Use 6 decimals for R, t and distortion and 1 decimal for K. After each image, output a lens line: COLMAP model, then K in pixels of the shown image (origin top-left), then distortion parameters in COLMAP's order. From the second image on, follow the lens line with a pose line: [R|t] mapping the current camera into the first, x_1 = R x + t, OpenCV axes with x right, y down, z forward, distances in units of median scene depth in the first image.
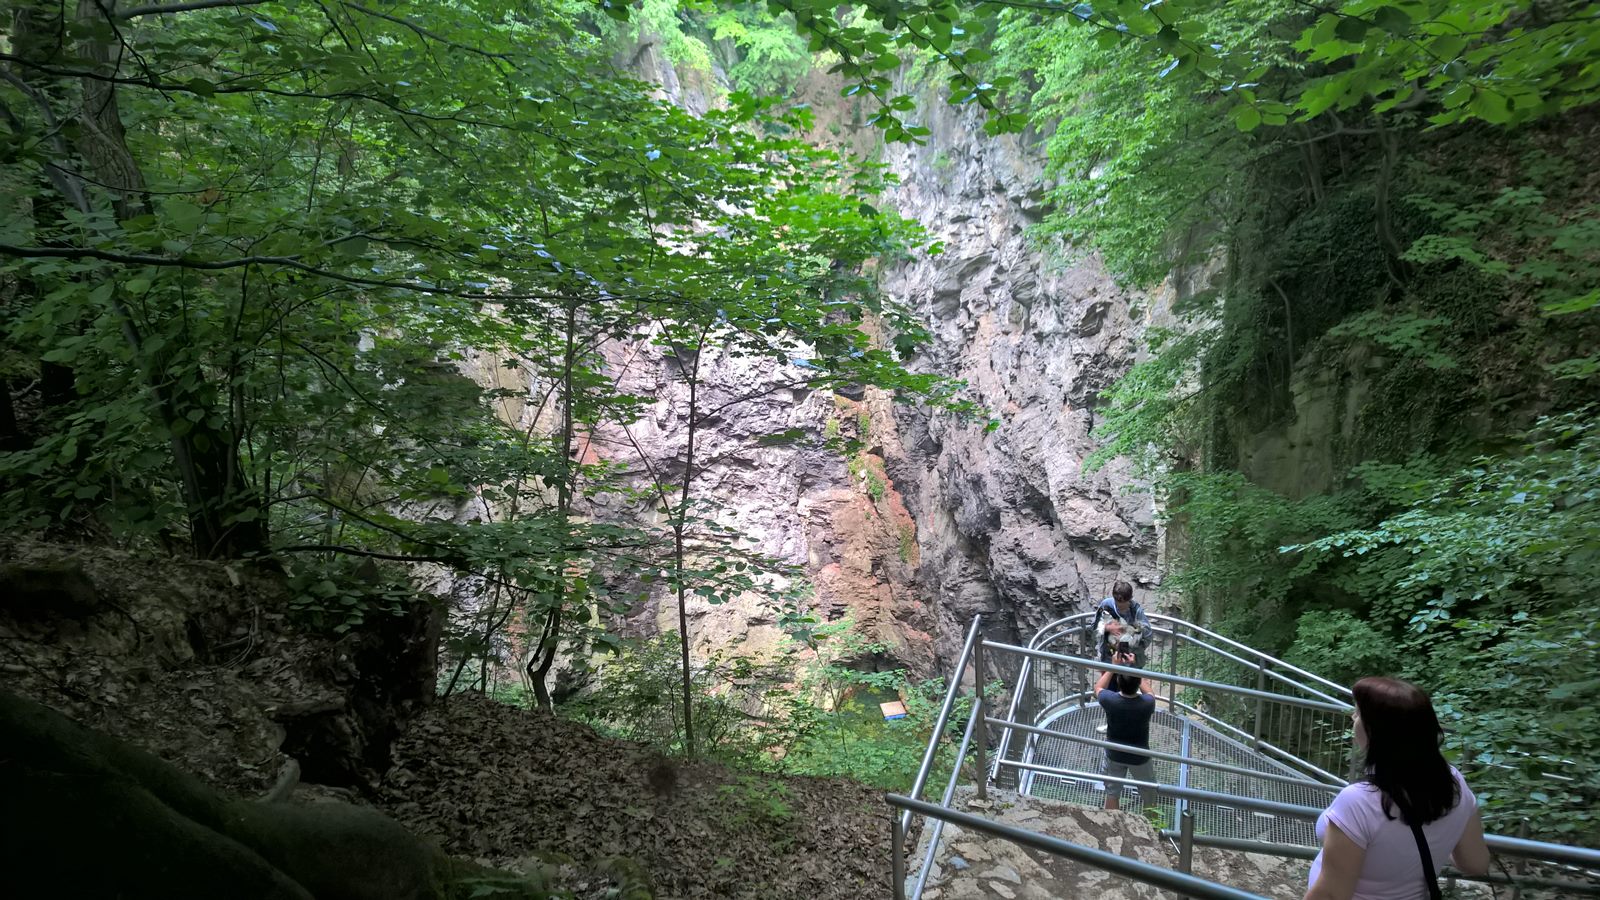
lens RADIAL K [[1146.2, 0, 806.1], [0, 1146.2, 437.6], [0, 0, 1]] dist [0.082490, -0.067073]
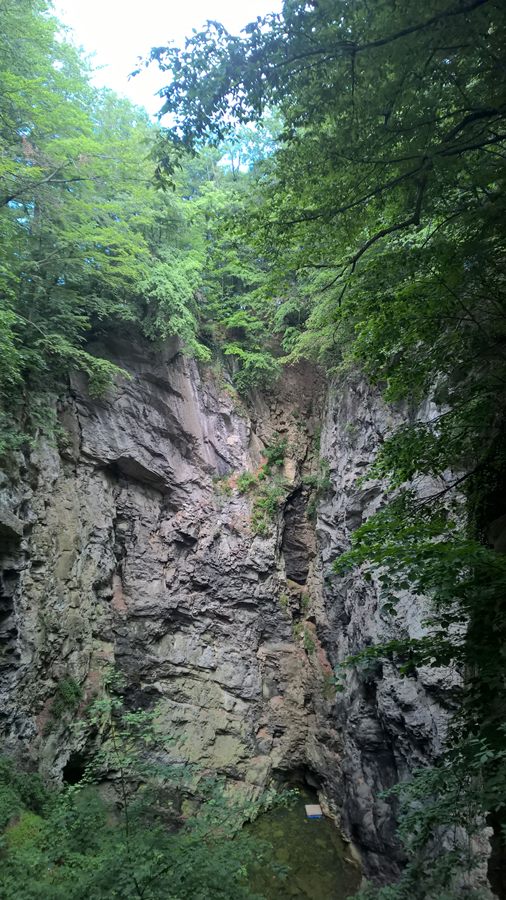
lens RADIAL K [[644.8, 0, 256.3], [0, 644.8, 446.8], [0, 0, 1]] dist [0.082490, -0.067073]
pose [[0.993335, 0.071122, -0.090709, 0.066461], [-0.092358, 0.961946, -0.257157, 0.026102], [0.068967, 0.263820, 0.962103, 0.133169]]
